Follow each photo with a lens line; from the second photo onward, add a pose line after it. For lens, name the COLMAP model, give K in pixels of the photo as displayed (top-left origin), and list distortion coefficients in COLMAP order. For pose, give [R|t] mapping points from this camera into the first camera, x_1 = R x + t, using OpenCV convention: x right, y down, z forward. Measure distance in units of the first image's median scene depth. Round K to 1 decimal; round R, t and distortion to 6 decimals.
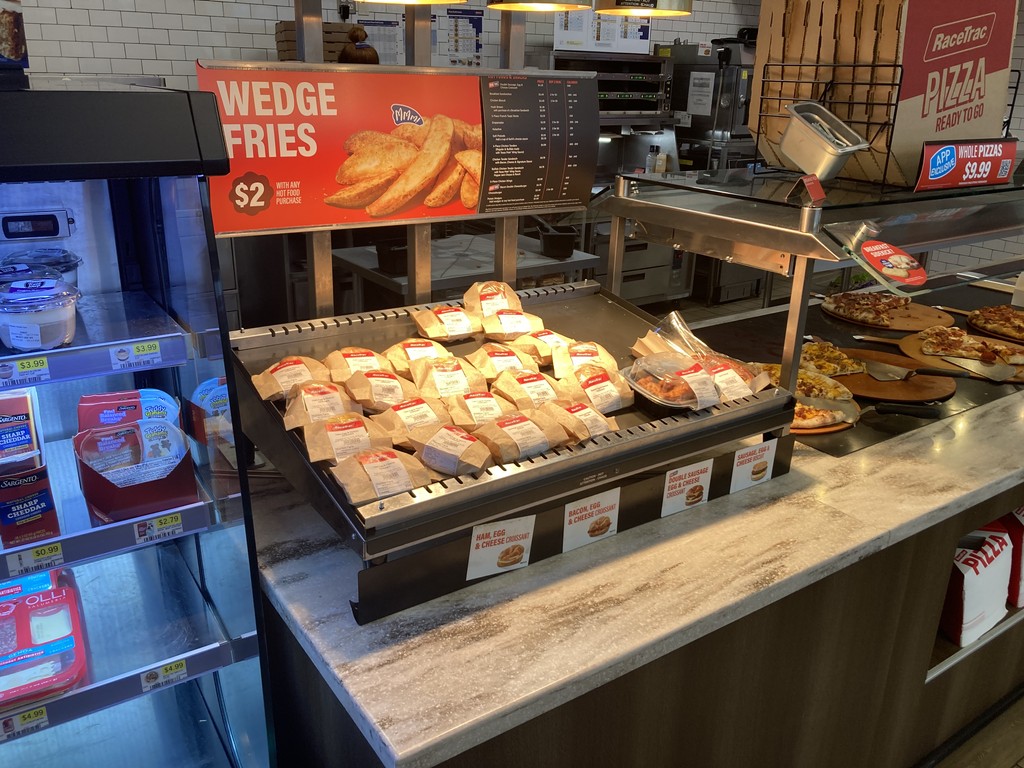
lens RADIAL K [[831.7, 0, 507.6], [0, 831.7, 385.0], [0, 0, 1]] dist [0.026555, -0.053813]
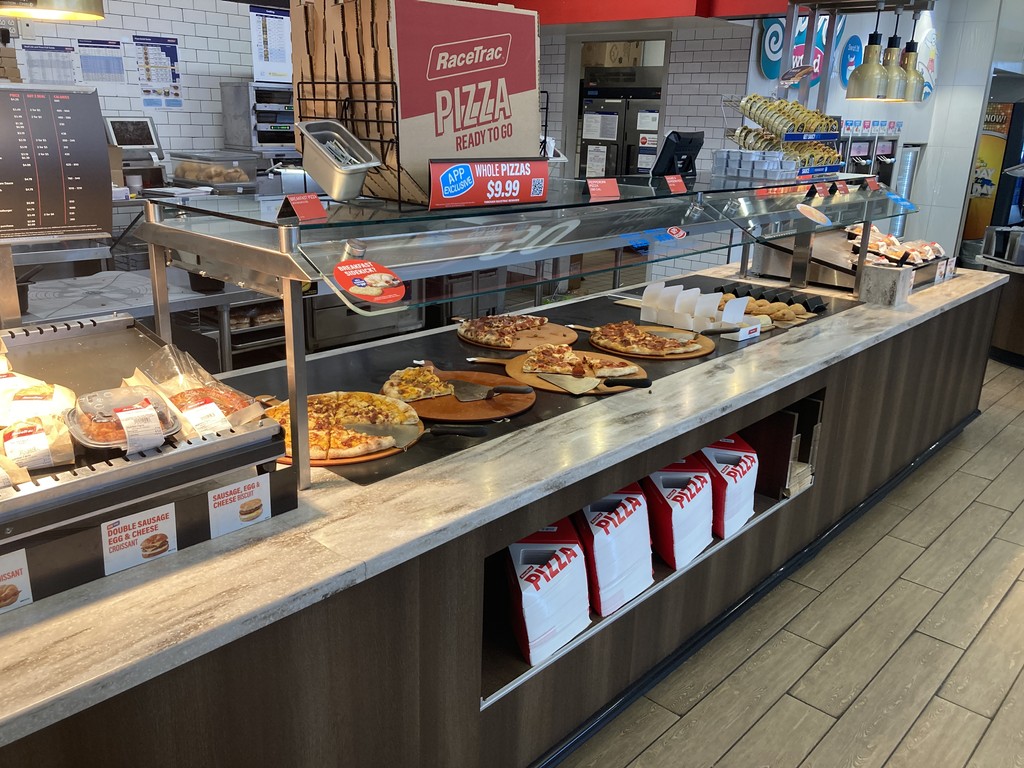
lens RADIAL K [[831.7, 0, 509.6], [0, 831.7, 384.9], [0, 0, 1]] dist [0.026555, -0.053813]
pose [[0.972103, -0.062920, 0.225956, 0.334058], [0.072403, 0.996798, -0.033920, 0.014846], [-0.223098, 0.049334, 0.973547, 0.026956]]
